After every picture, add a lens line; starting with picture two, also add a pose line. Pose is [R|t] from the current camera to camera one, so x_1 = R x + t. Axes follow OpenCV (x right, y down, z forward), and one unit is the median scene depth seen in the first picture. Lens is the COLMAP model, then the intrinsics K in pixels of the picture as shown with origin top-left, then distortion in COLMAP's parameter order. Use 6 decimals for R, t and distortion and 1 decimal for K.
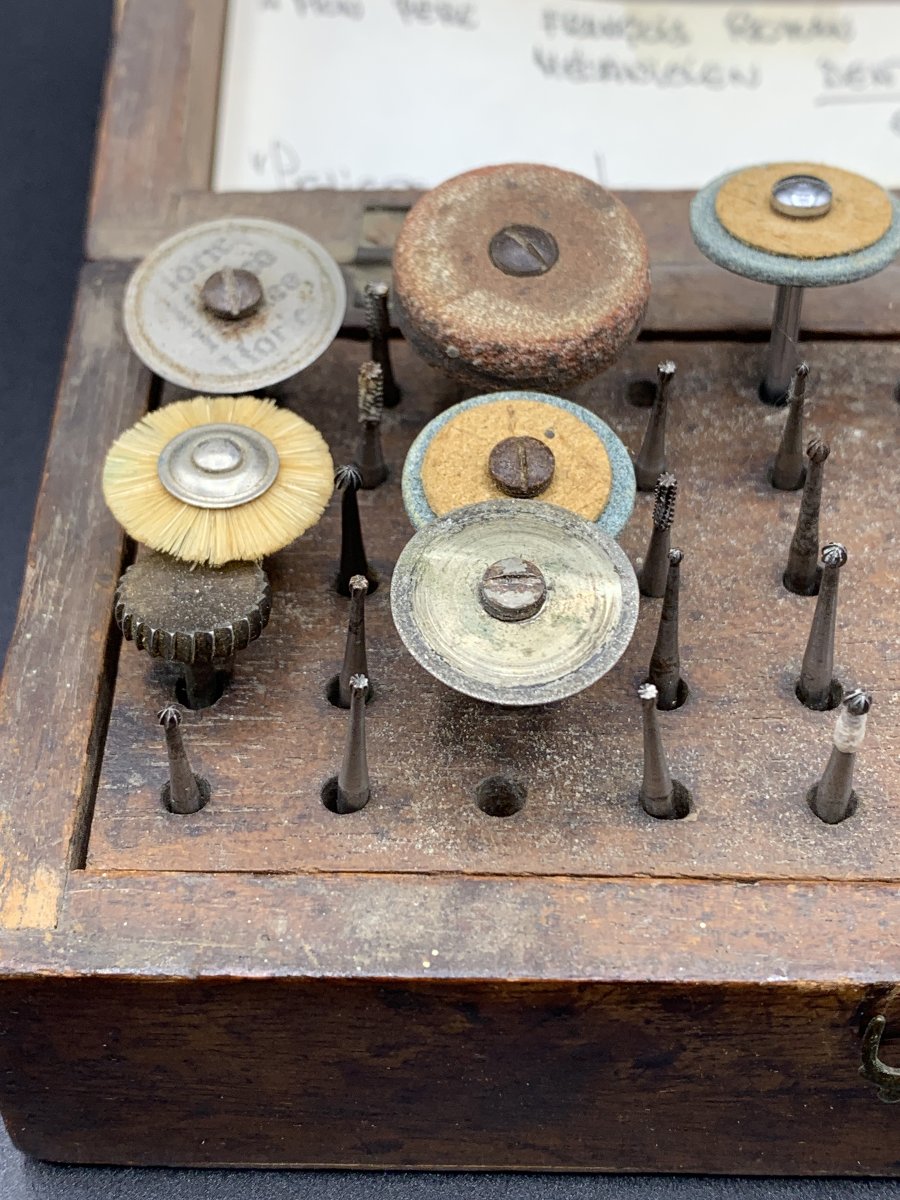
lens RADIAL K [[2023.0, 0, 393.1], [0, 2023.0, 610.6], [0, 0, 1]] dist [0.100270, 0.000000]
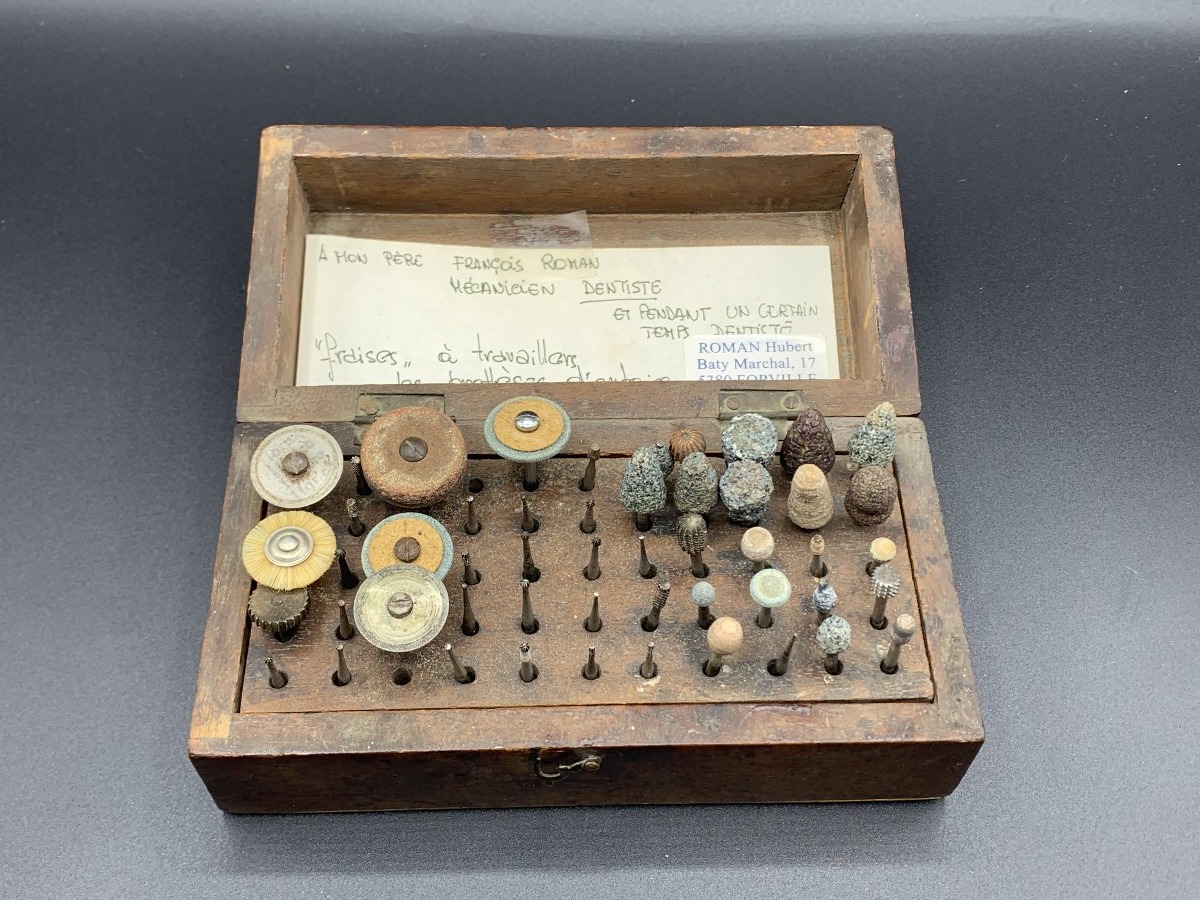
lens RADIAL K [[1507.2, 0, 600.0], [0, 1507.2, 448.7], [0, 0, 1]] dist [0.112130, 0.000000]
pose [[0.998349, -0.023962, 0.052211, 0.210168], [0.018152, 0.993871, 0.109045, -0.402044], [-0.054504, -0.107917, 0.992665, -0.902939]]
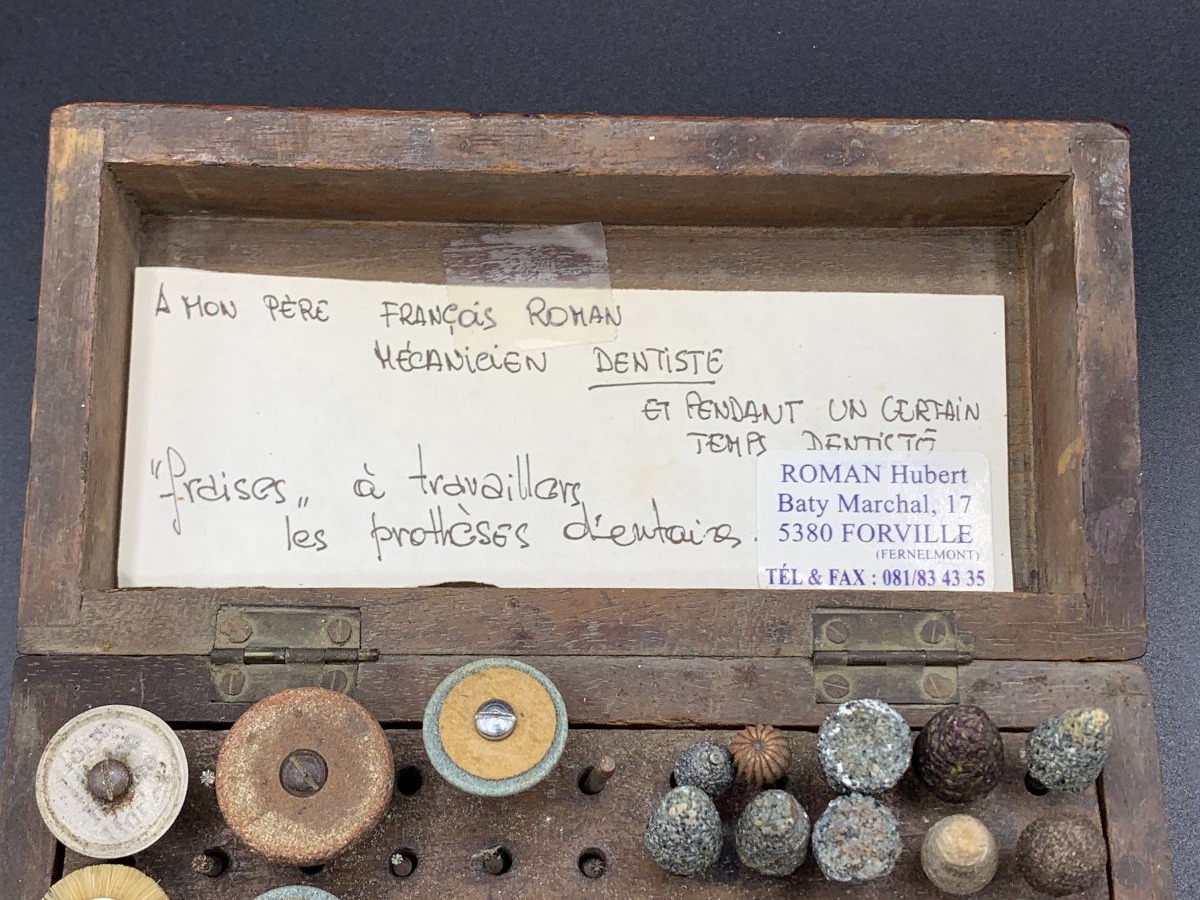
lens RADIAL K [[2023.0, 0, 601.8], [0, 2023.0, 443.6], [0, 0, 1]] dist [0.100270, 0.000000]
pose [[0.998875, -0.008834, 0.046589, 0.230571], [-0.006991, 0.944320, 0.328954, -0.960138], [-0.046901, -0.328910, 0.943196, -0.357297]]
